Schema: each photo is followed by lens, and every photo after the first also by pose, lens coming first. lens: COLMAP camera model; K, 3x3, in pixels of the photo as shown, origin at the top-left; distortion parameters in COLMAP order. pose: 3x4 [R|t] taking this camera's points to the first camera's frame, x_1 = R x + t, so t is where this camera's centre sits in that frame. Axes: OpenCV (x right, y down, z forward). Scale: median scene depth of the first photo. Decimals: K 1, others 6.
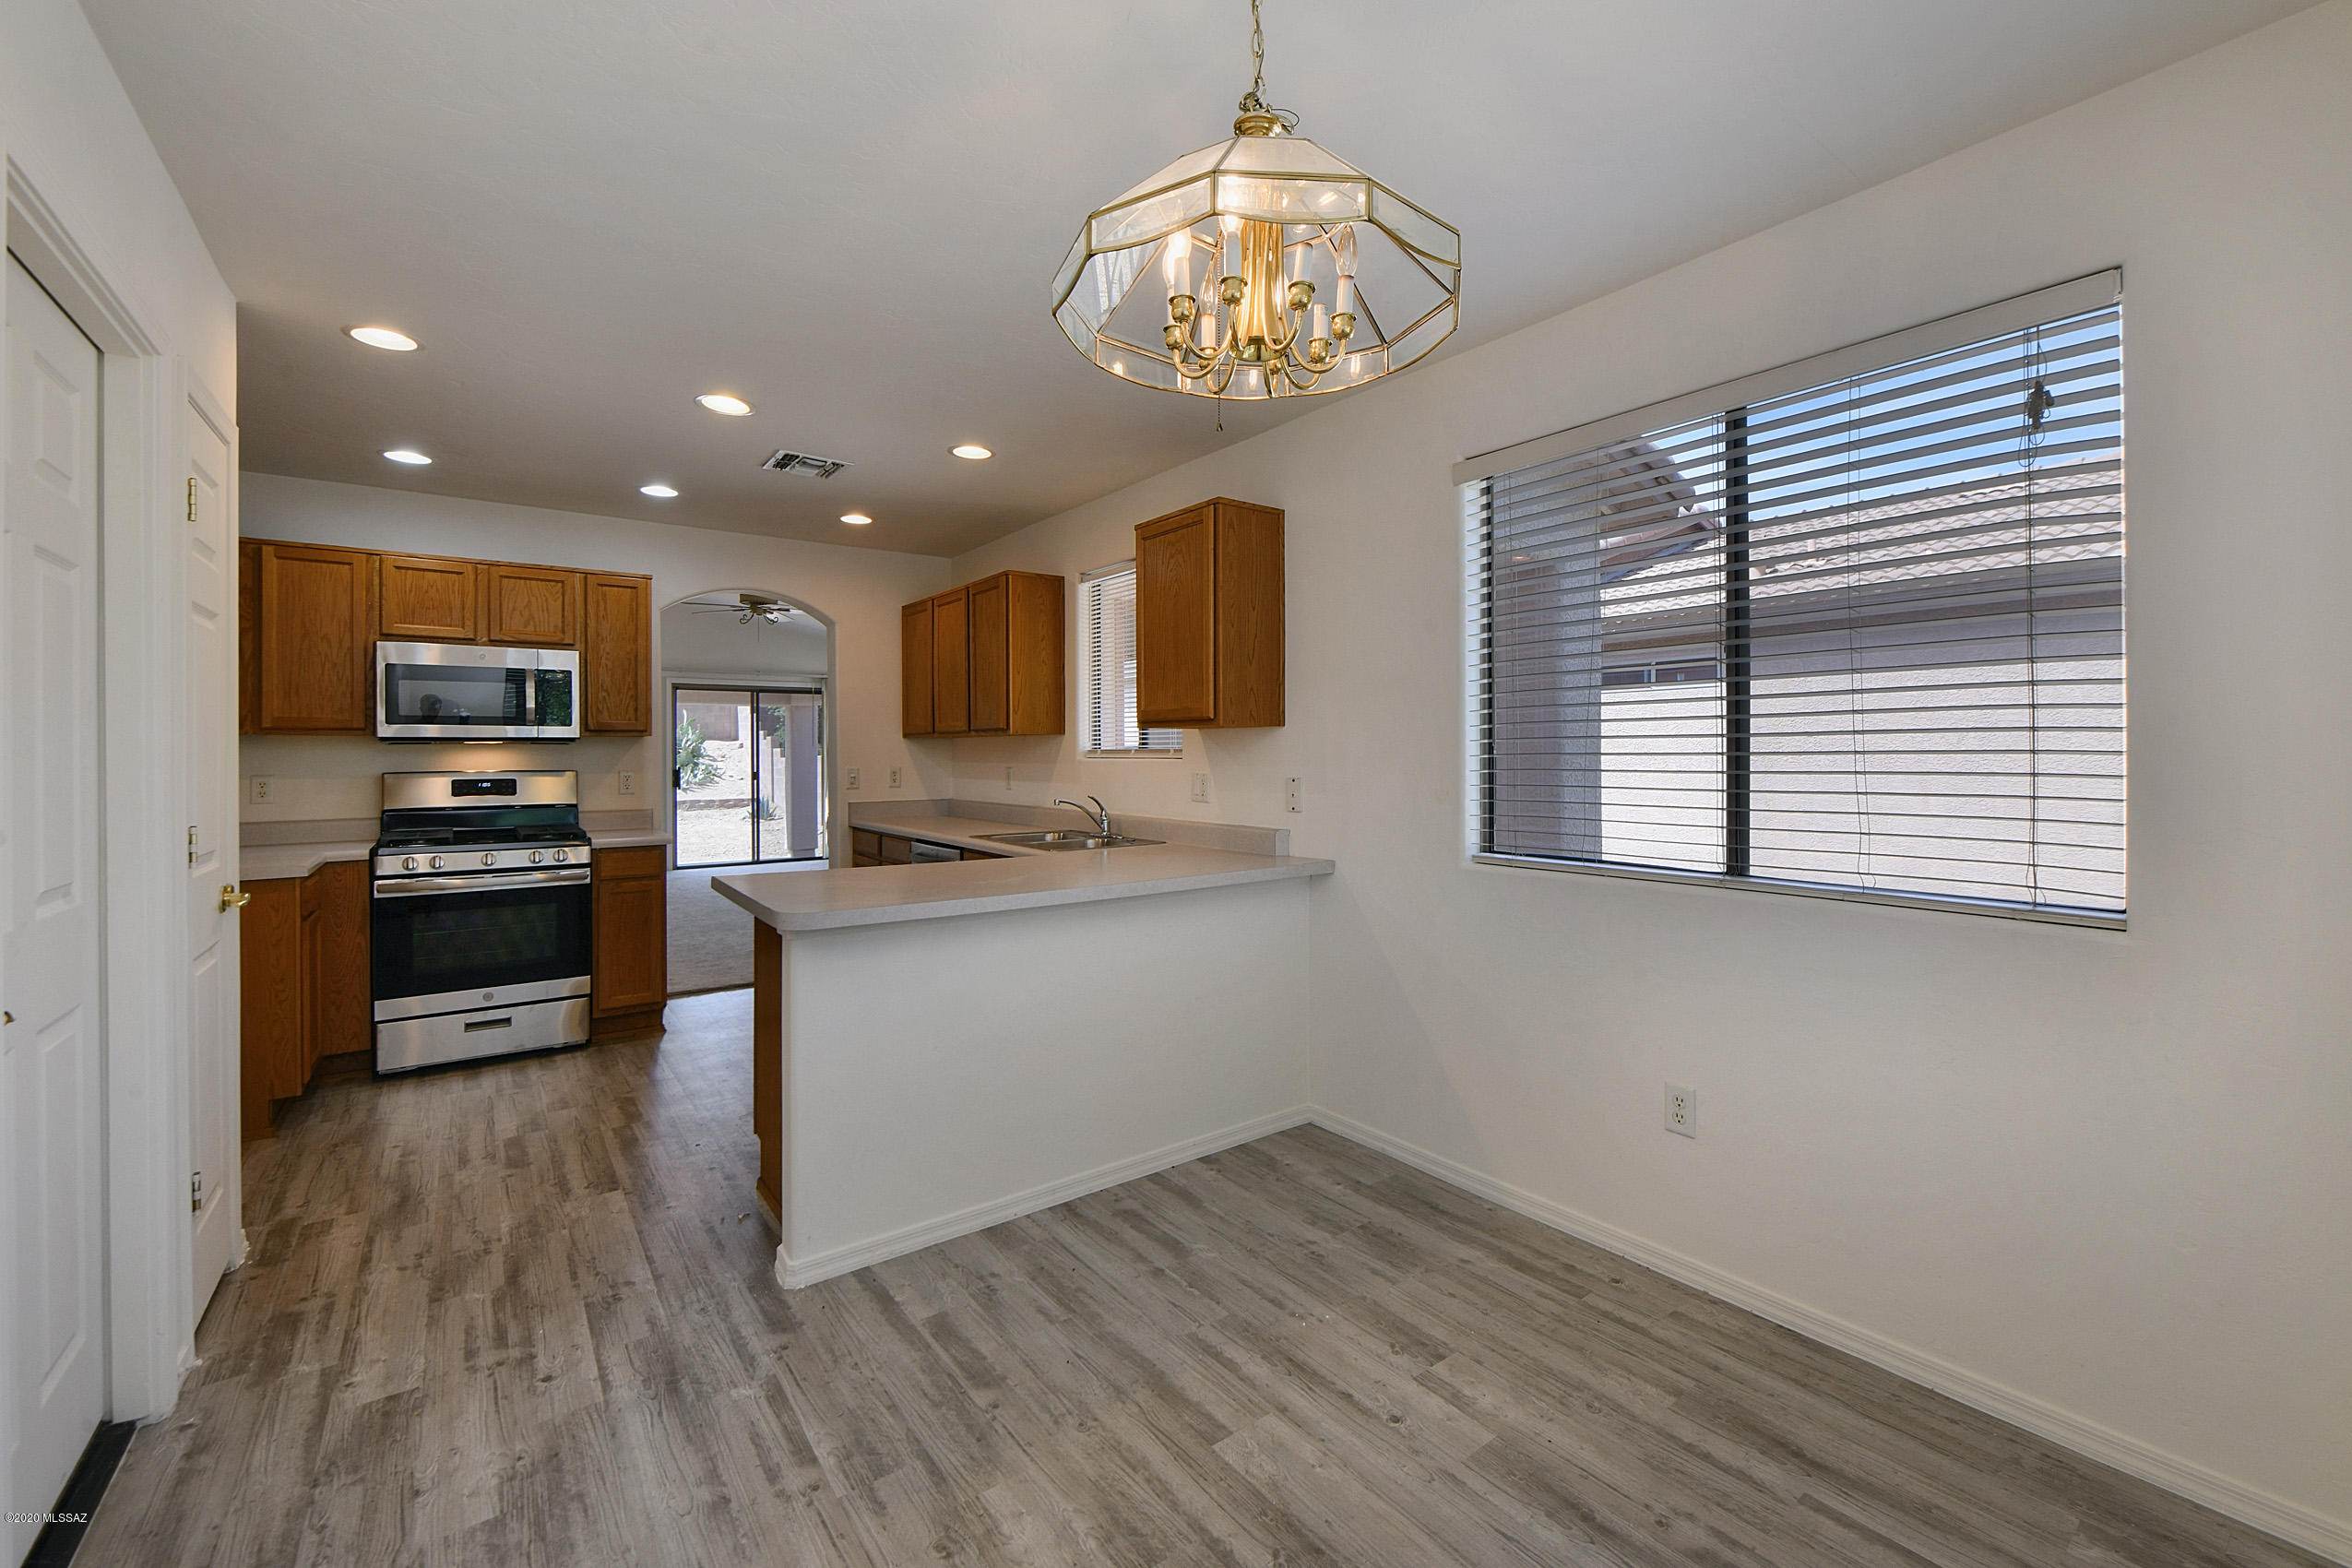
lens RADIAL K [[898.9, 0, 1191.1], [0, 898.9, 756.7], [0, 0, 1]] dist [-0.007968, -0.000410]
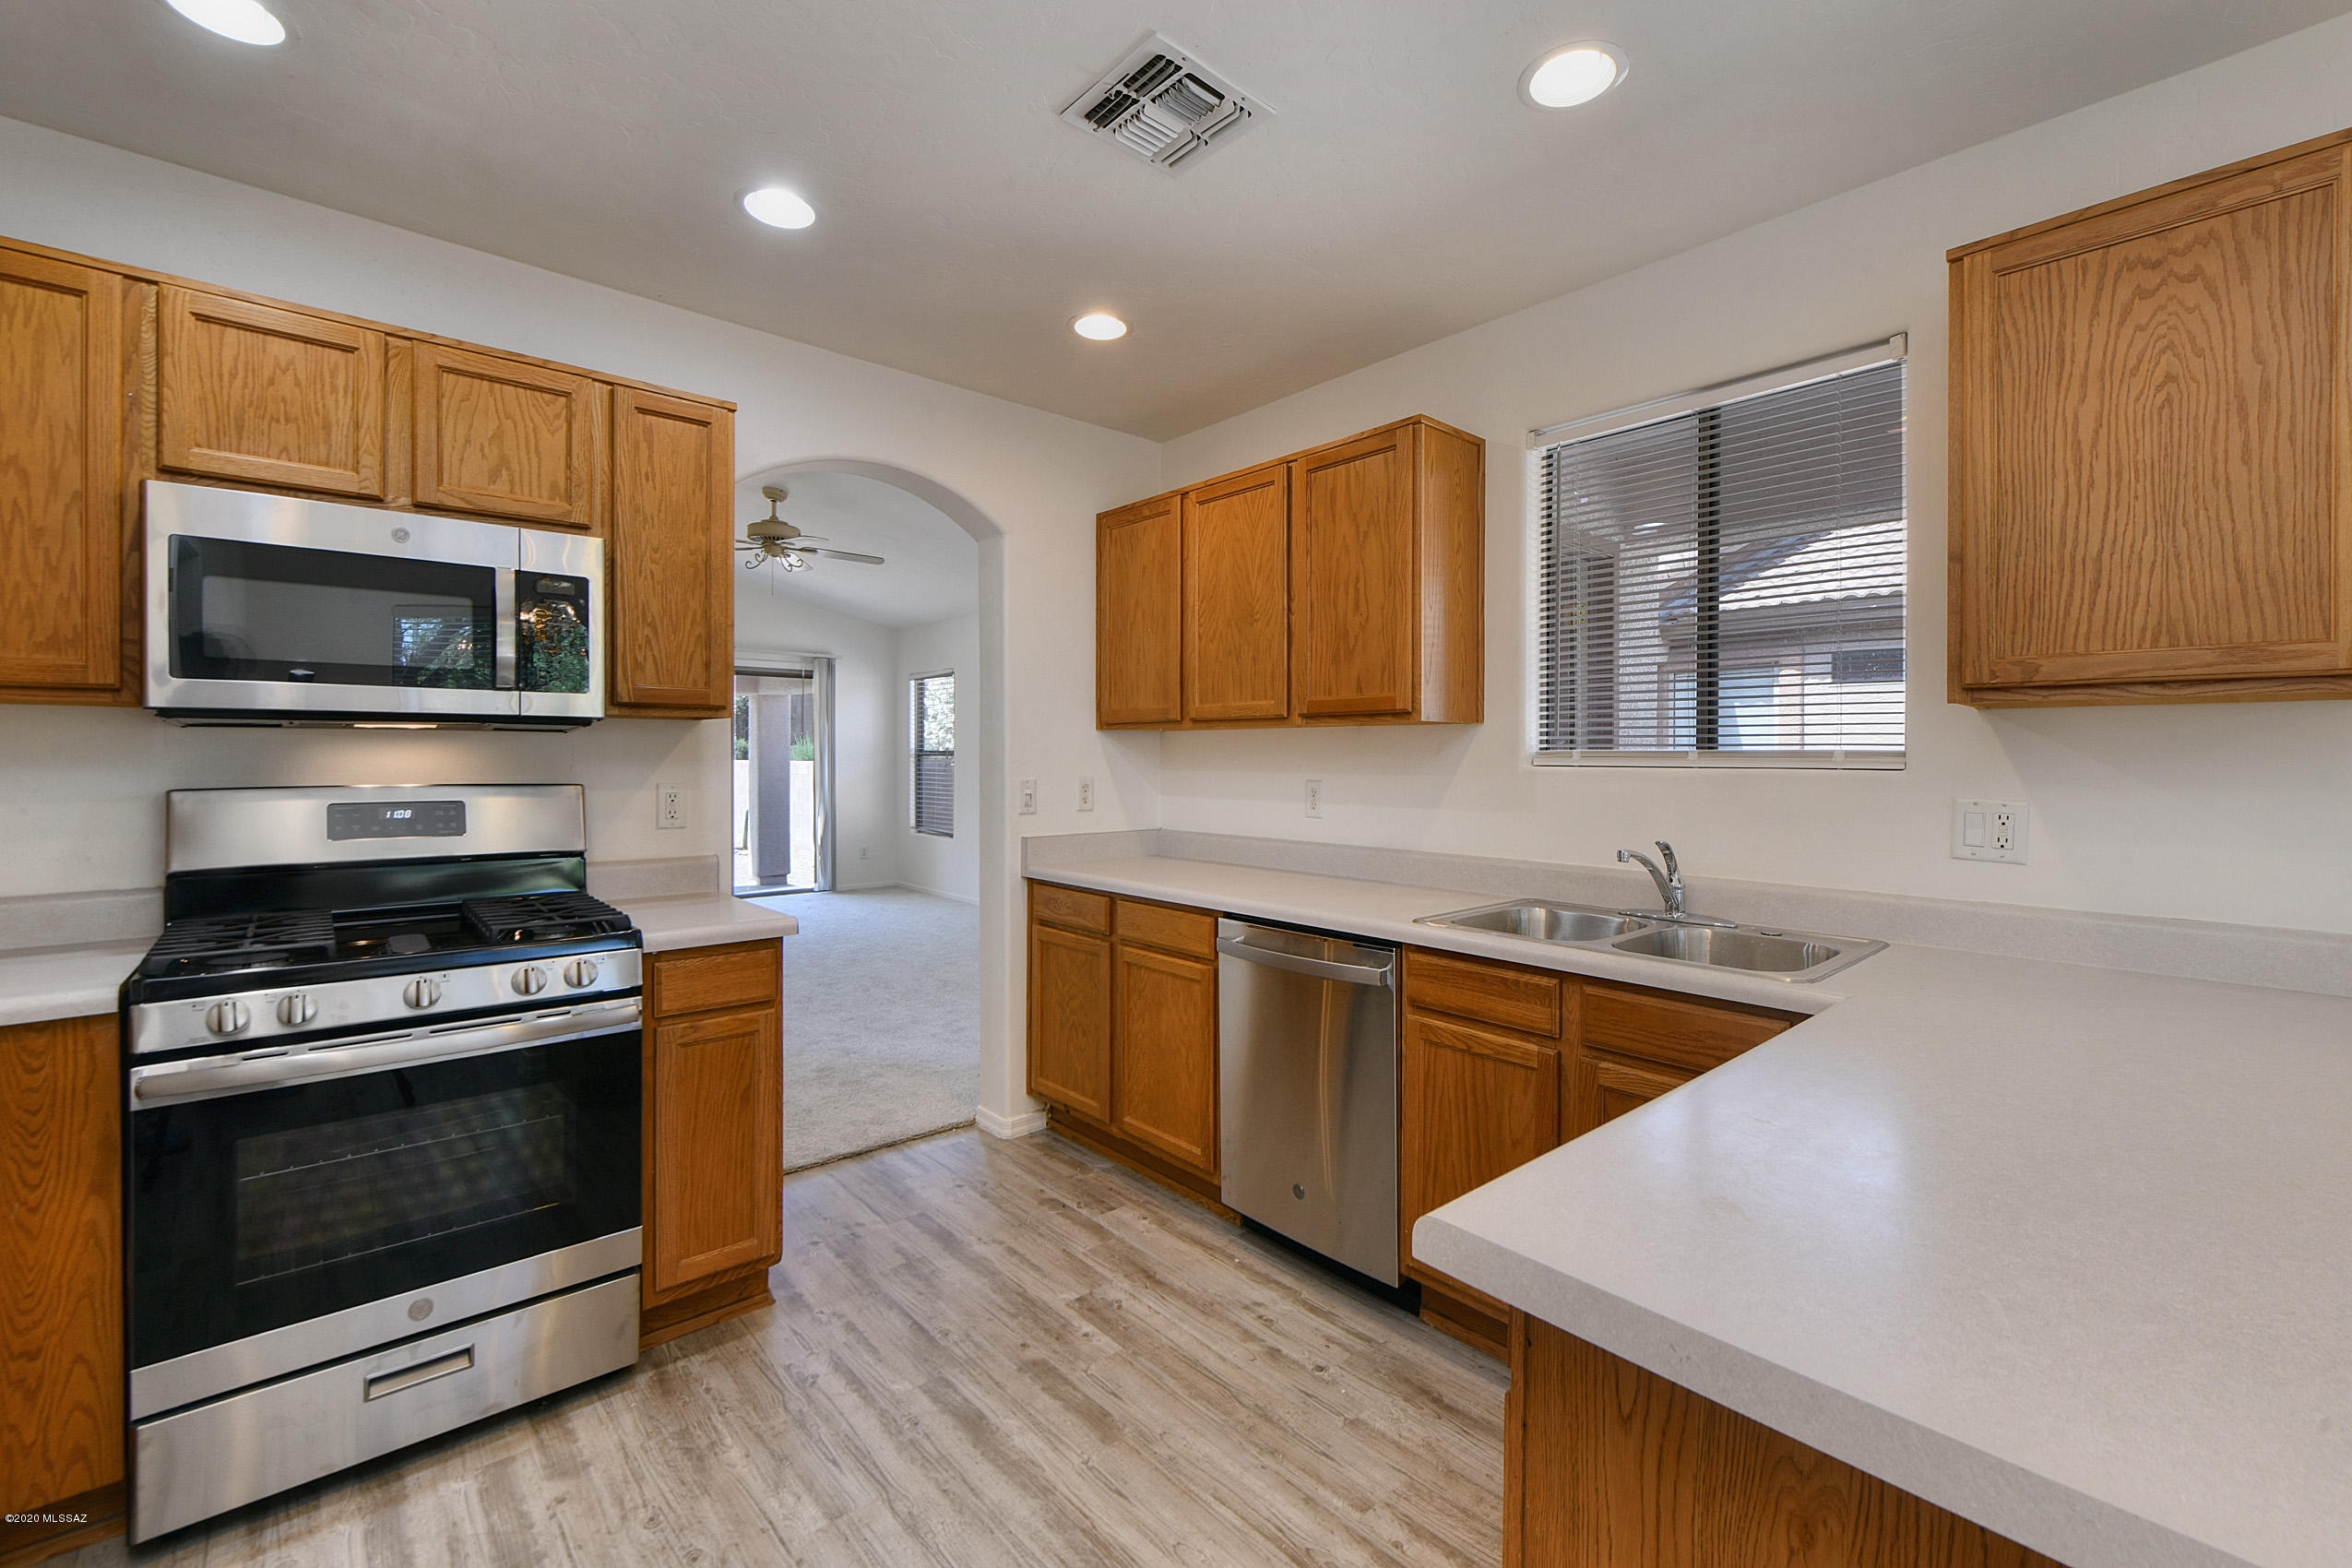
lens RADIAL K [[955.8, 0, 1185.2], [0, 955.8, 767.7], [0, 0, 1]] dist [-0.004724, -0.000457]
pose [[0.998164, 0.005176, 0.060348, -0.478048], [-0.005442, 0.999976, 0.004232, 0.002431], [-0.060325, -0.004553, 0.998168, 0.556249]]
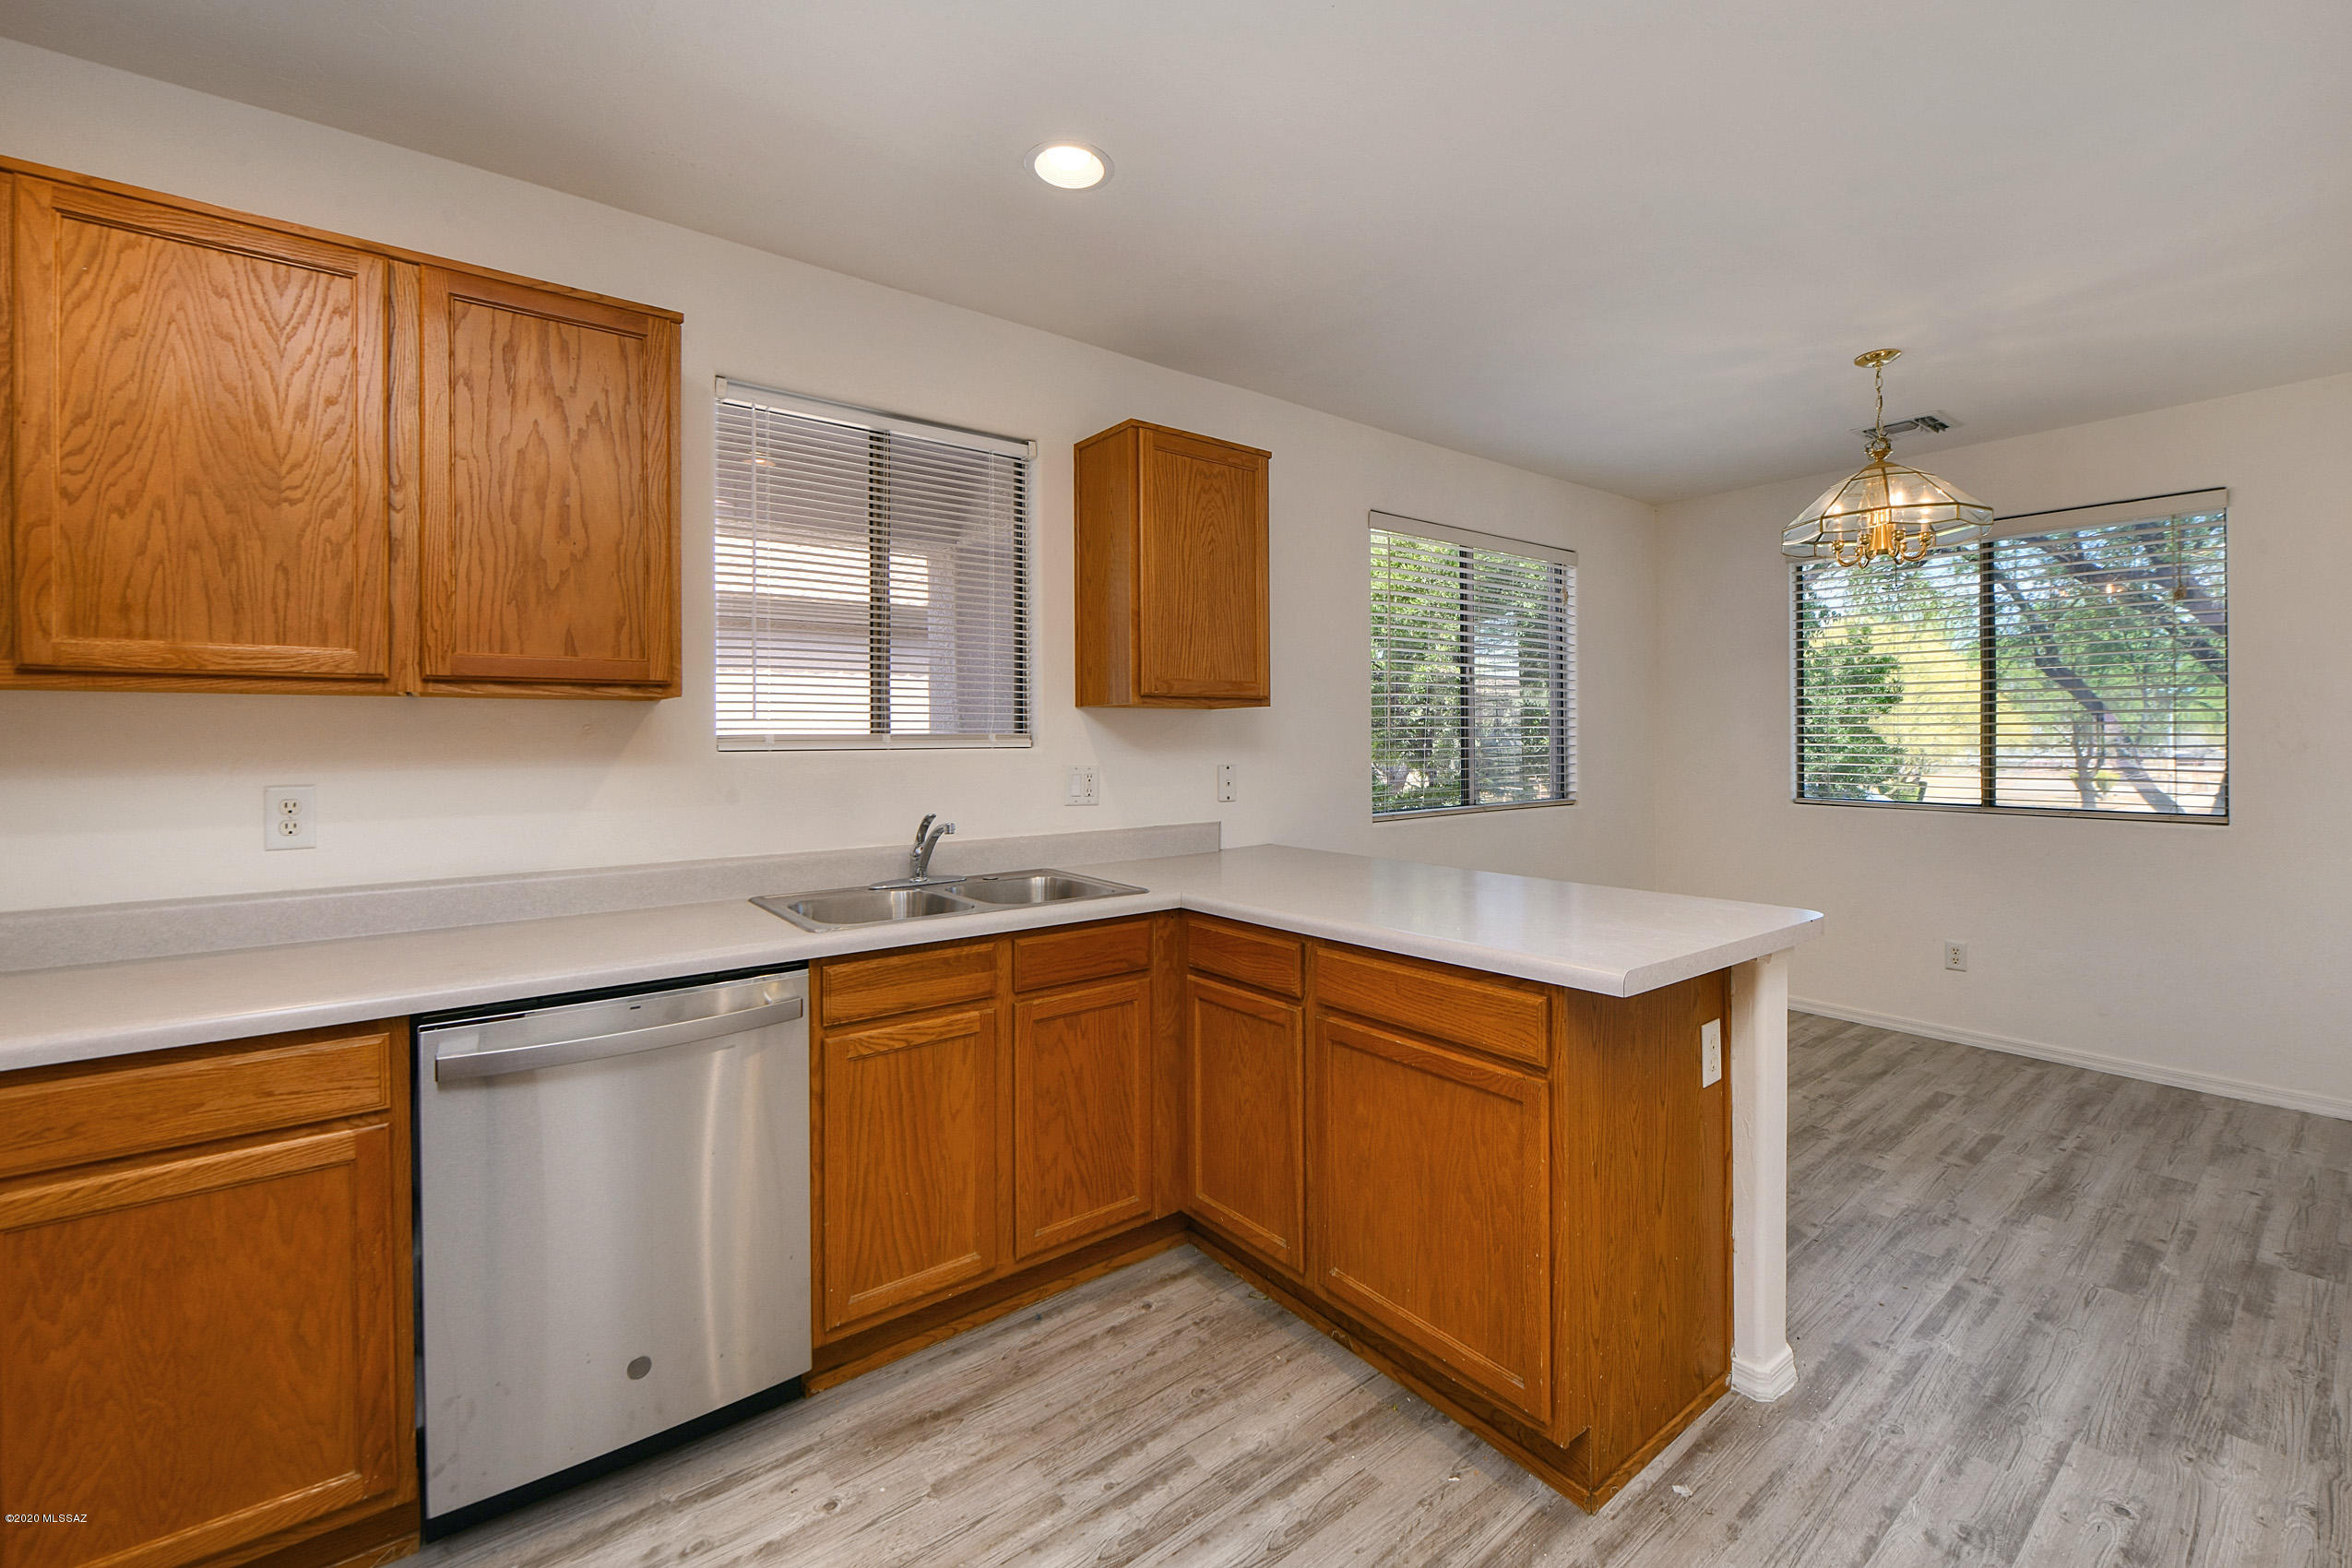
lens RADIAL K [[961.0, 0, 1211.7], [0, 961.0, 731.0], [0, 0, 1]] dist [-0.008241, 0.000069]
pose [[0.014478, 0.006737, 0.999872, -0.832204], [0.013549, 0.999884, -0.006933, -0.001877], [-0.999803, 0.013647, 0.014385, 0.939607]]
